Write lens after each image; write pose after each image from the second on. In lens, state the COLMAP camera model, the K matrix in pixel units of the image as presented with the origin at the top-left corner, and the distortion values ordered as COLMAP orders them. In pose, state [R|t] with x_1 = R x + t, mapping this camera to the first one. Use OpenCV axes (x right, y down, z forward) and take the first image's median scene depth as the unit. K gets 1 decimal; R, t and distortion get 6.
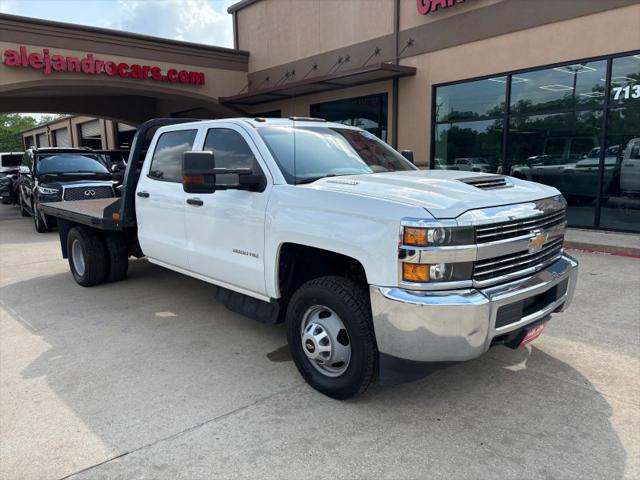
lens RADIAL K [[480.8, 0, 314.2], [0, 480.8, 239.0], [0, 0, 1]] dist [0.060038, -0.055833]
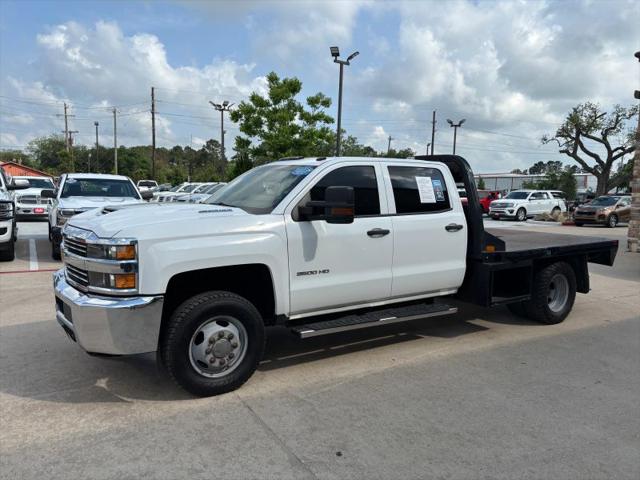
lens RADIAL K [[480.8, 0, 315.0], [0, 480.8, 239.6], [0, 0, 1]] dist [0.060038, -0.055833]
pose [[-0.158019, 0.118812, -0.980262, 0.977673], [-0.179857, 0.972665, 0.146884, -0.209900], [0.970918, 0.199517, -0.132330, 1.097735]]
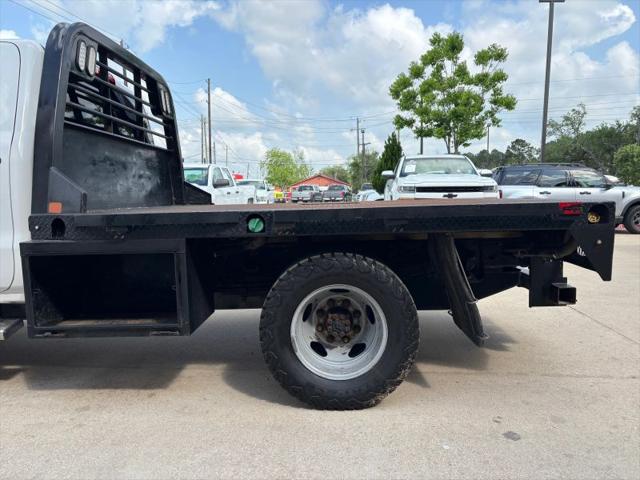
lens RADIAL K [[480.8, 0, 321.2], [0, 480.8, 242.7], [0, 0, 1]] dist [0.060038, -0.055833]
pose [[-0.698502, 0.099997, -0.708587, 0.057397], [-0.090379, 0.969932, 0.225971, -0.201616], [0.709877, 0.221883, -0.668463, 1.829037]]
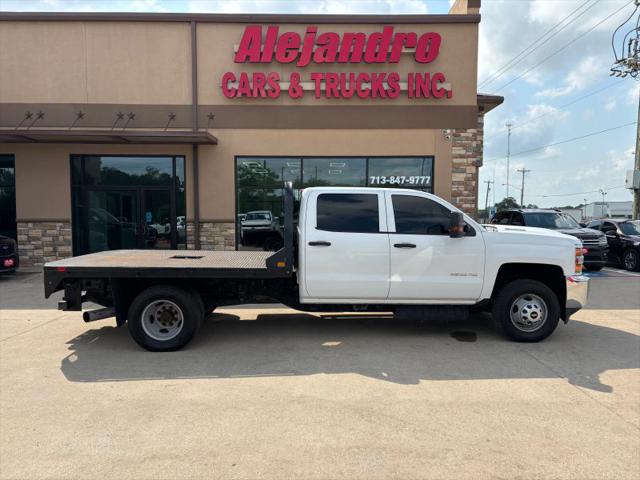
lens RADIAL K [[480.8, 0, 322.3], [0, 480.8, 244.5], [0, 0, 1]] dist [0.060038, -0.055833]
pose [[0.631234, -0.025320, 0.775179, -1.228790], [0.108750, 0.992483, -0.056139, -0.022312], [-0.767931, 0.119737, 0.629242, 0.250745]]
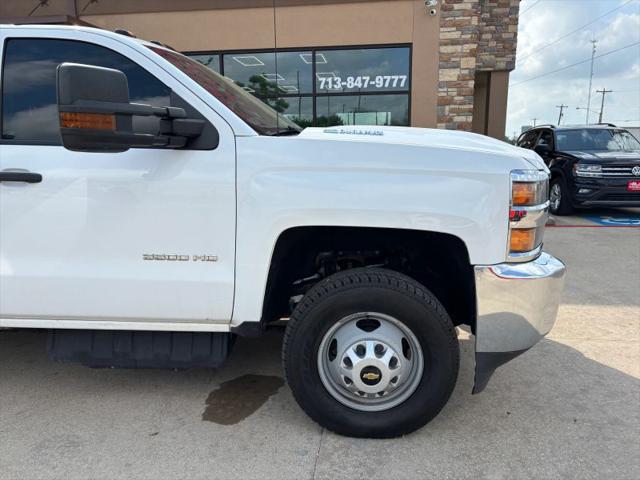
lens RADIAL K [[480.8, 0, 314.0], [0, 480.8, 237.4], [0, 0, 1]] dist [0.060038, -0.055833]
pose [[0.732369, -0.110092, 0.671949, -0.303217], [0.103777, 0.993361, 0.049643, -0.005246], [-0.672953, 0.033376, 0.738932, 0.340715]]
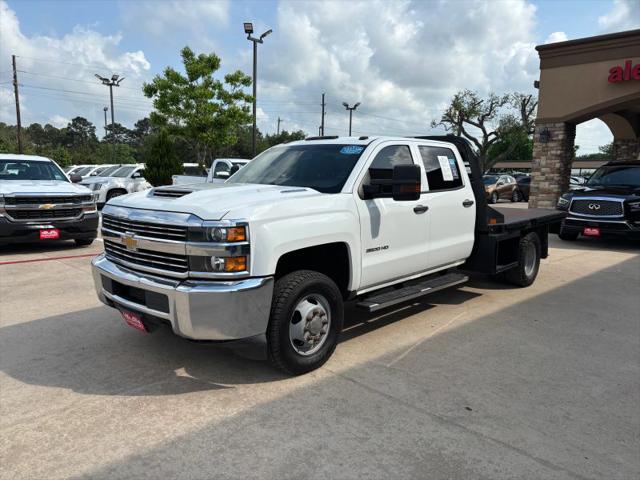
lens RADIAL K [[480.8, 0, 315.0], [0, 480.8, 245.0], [0, 0, 1]] dist [0.060038, -0.055833]
pose [[0.082180, 0.166412, -0.982626, 1.008663], [-0.178000, 0.972558, 0.149821, -0.149080], [0.980593, 0.162595, 0.109546, 0.796872]]
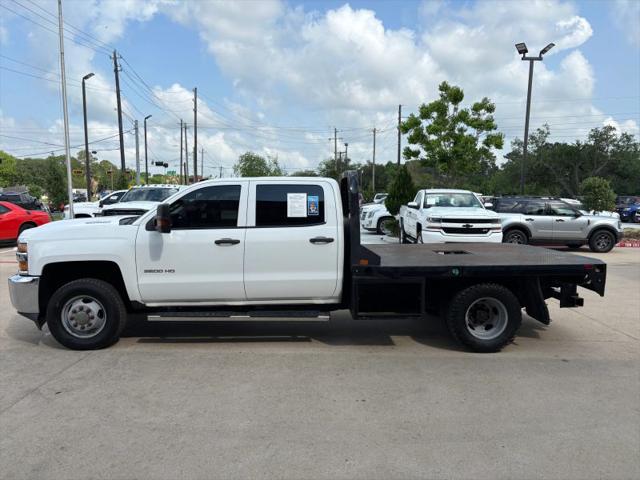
lens RADIAL K [[480.8, 0, 316.9], [0, 480.8, 246.7], [0, 0, 1]] dist [0.060038, -0.055833]
pose [[-0.653270, 0.095480, -0.751081, 0.749243], [-0.114938, 0.968012, 0.223027, -0.359604], [0.748350, 0.232024, -0.621399, 1.892496]]
